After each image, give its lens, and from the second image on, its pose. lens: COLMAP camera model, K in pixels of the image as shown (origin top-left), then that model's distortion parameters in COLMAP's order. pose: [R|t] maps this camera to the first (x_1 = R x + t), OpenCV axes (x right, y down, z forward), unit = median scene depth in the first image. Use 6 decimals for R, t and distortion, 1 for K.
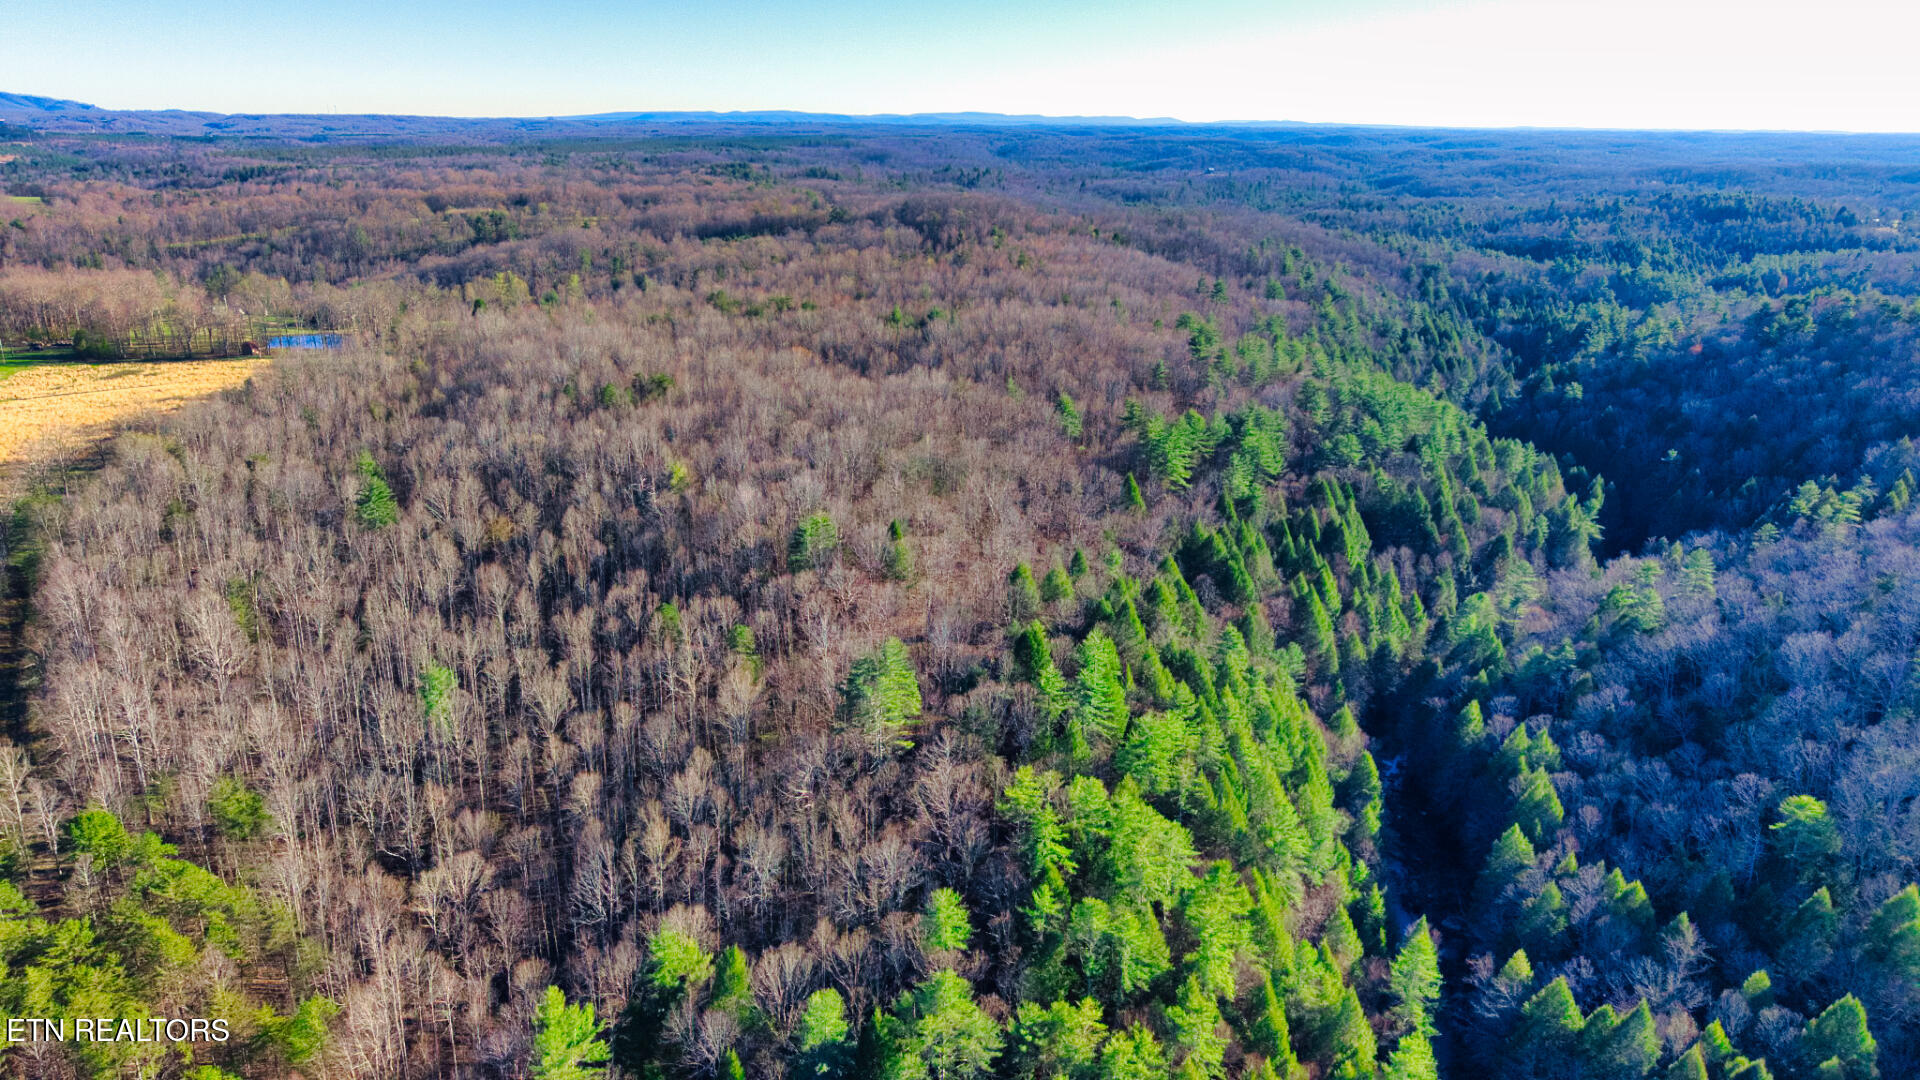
lens RADIAL K [[1382.8, 0, 956.4], [0, 1382.8, 537.4], [0, 0, 1]] dist [0.022829, -0.005527]
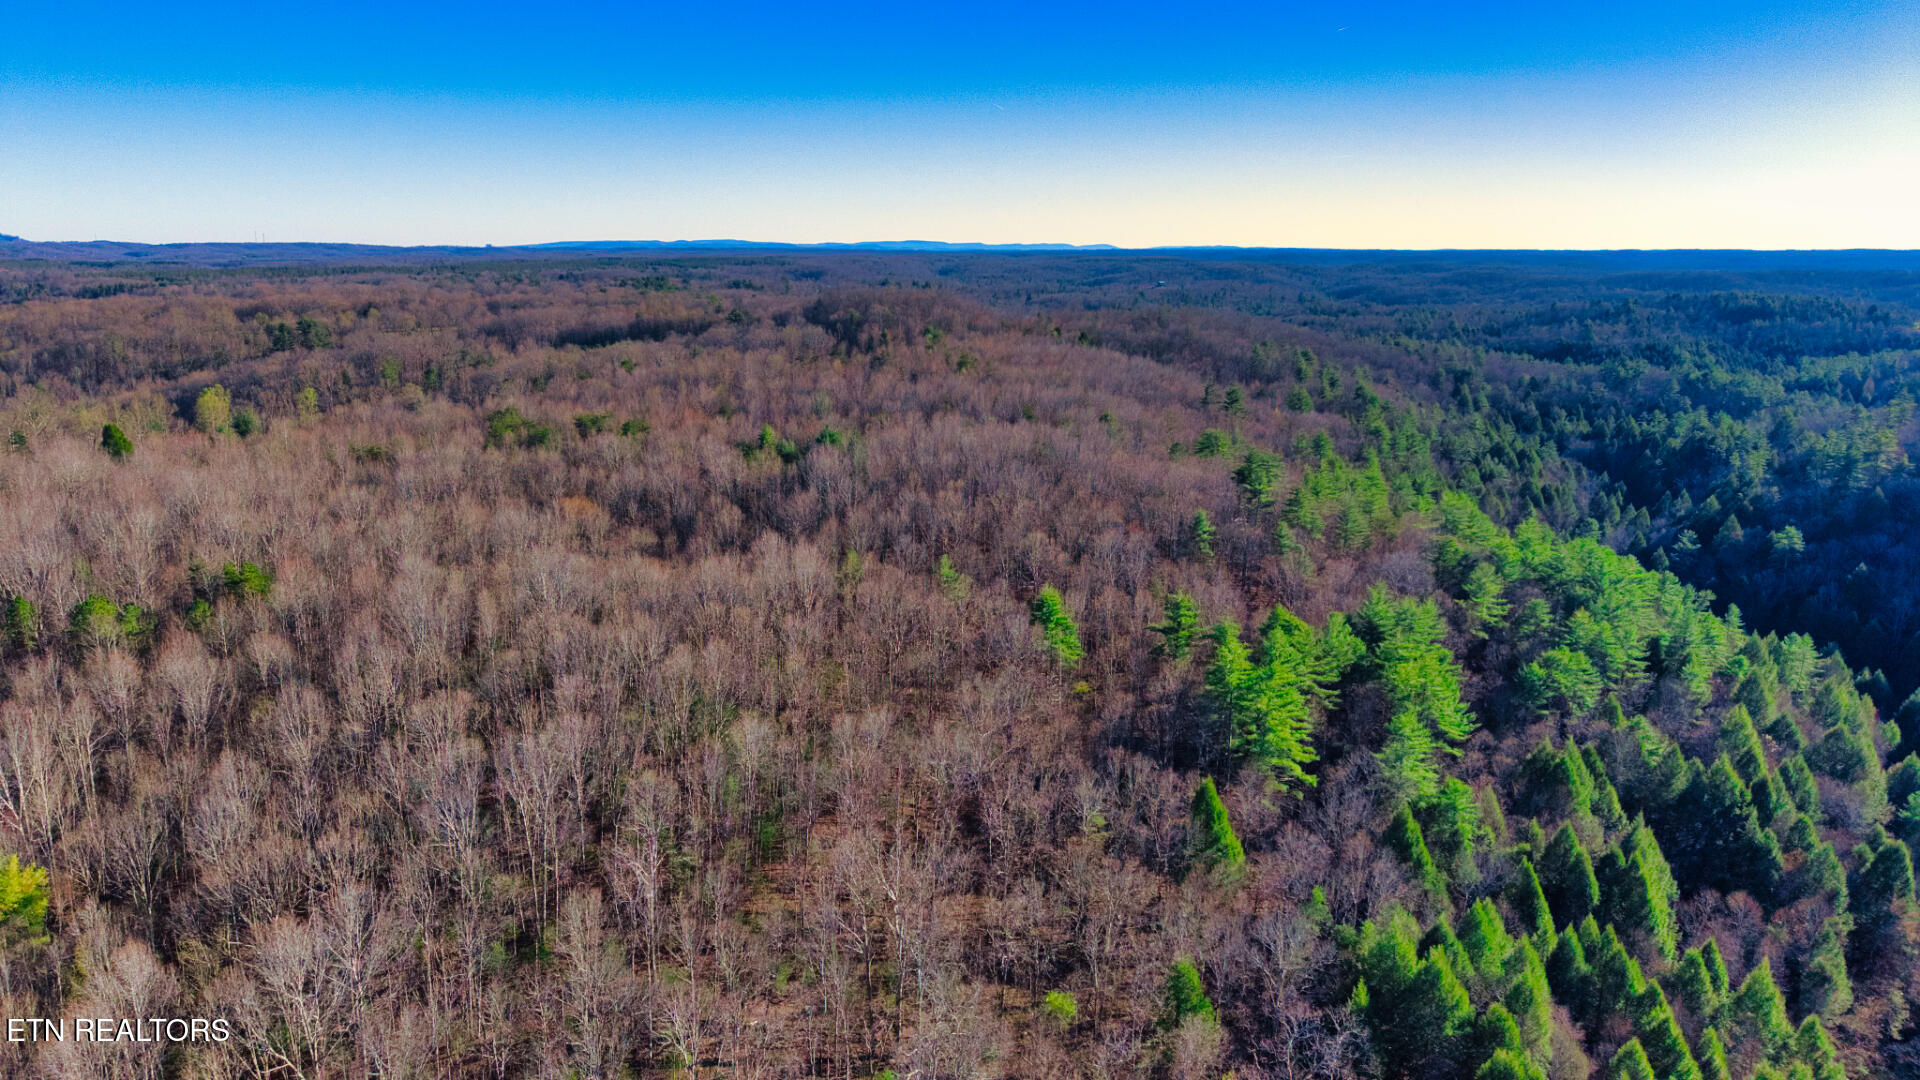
lens RADIAL K [[1382.8, 0, 962.1], [0, 1382.8, 536.7], [0, 0, 1]] dist [0.022829, -0.005527]
pose [[0.998983, -0.016586, 0.041929, 0.013716], [0.020133, 0.996123, -0.085636, -0.044340], [-0.040346, 0.086393, 0.995444, 0.270512]]
